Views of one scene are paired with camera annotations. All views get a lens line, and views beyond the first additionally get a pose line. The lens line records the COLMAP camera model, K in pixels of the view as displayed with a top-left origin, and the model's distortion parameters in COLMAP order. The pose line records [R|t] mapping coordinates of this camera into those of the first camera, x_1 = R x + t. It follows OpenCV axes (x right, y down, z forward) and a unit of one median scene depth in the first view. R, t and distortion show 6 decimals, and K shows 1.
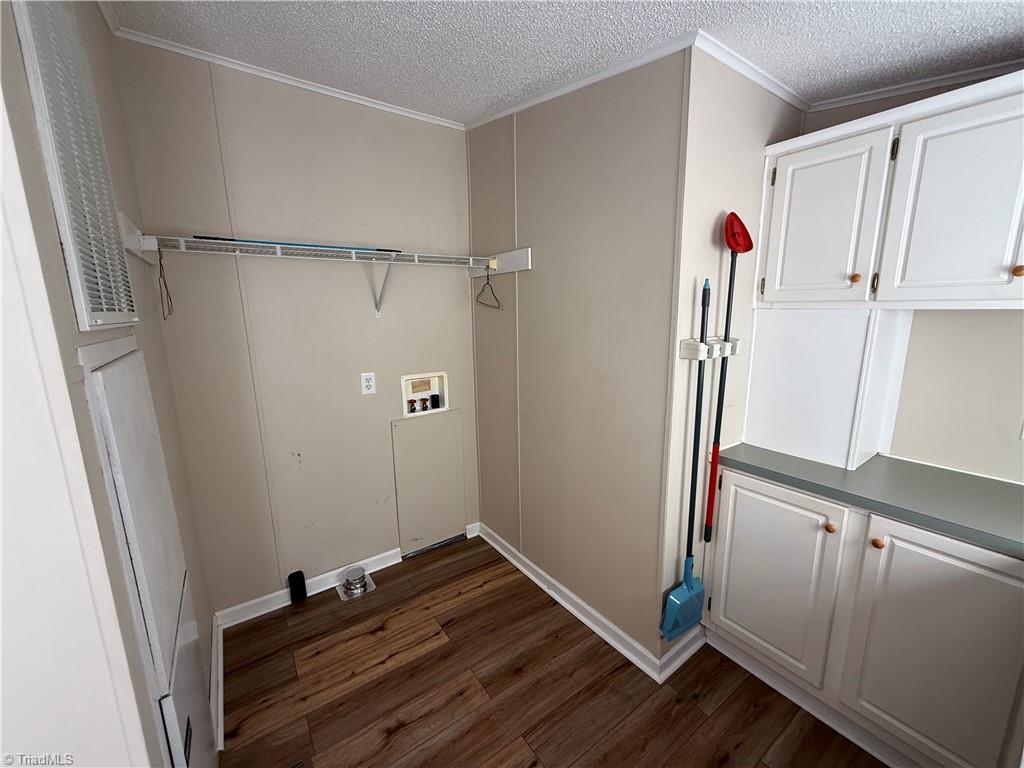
lens RADIAL K [[406.7, 0, 511.7], [0, 406.7, 383.8], [0, 0, 1]] dist [0.000641, 0.000036]
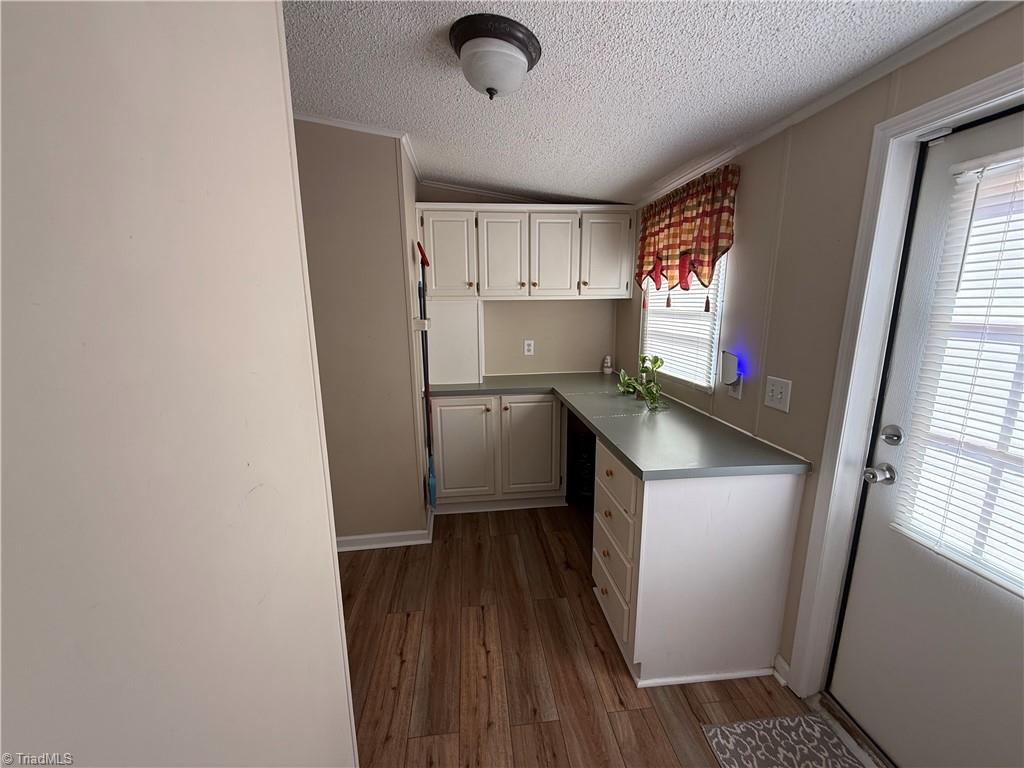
lens RADIAL K [[406.7, 0, 510.7], [0, 406.7, 384.4], [0, 0, 1]] dist [0.000641, 0.000036]
pose [[0.481764, -0.166970, 0.860247, -0.809949], [0.168082, 0.981059, 0.096289, 0.056707], [-0.860030, 0.098204, 0.500704, -0.100770]]
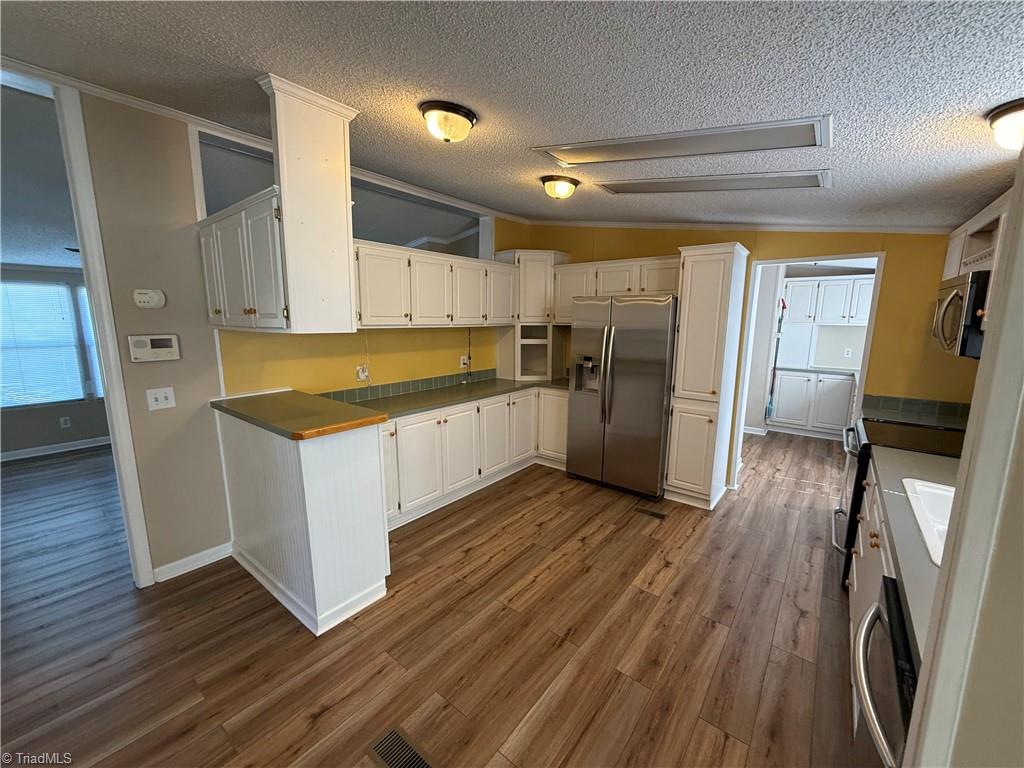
lens RADIAL K [[406.7, 0, 513.5], [0, 406.7, 385.2], [0, 0, 1]] dist [0.000641, 0.000036]
pose [[0.959237, -0.027613, 0.281251, -2.896284], [0.034242, 0.999239, -0.018681, 0.359411], [-0.280521, 0.027550, 0.959452, -1.864007]]
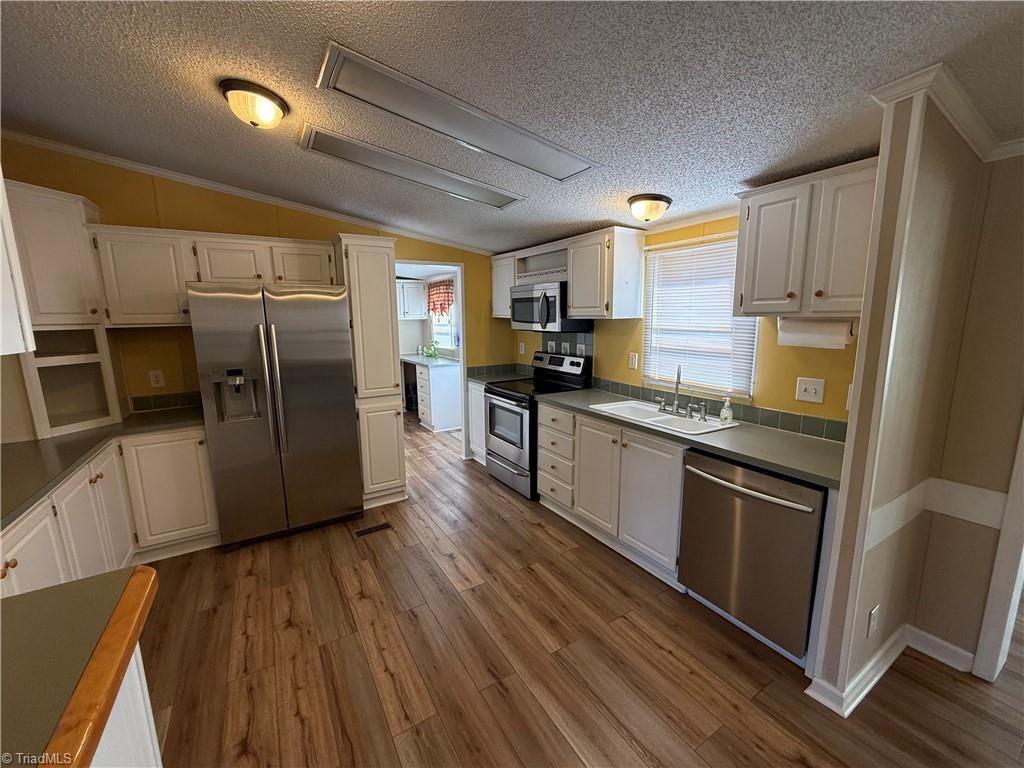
lens RADIAL K [[406.7, 0, 507.5], [0, 406.7, 385.4], [0, 0, 1]] dist [0.000641, 0.000036]
pose [[0.071383, -0.157558, 0.984926, -3.393023], [0.197787, 0.970073, 0.140847, 0.201278], [-0.977642, 0.184752, 0.100410, -0.879951]]
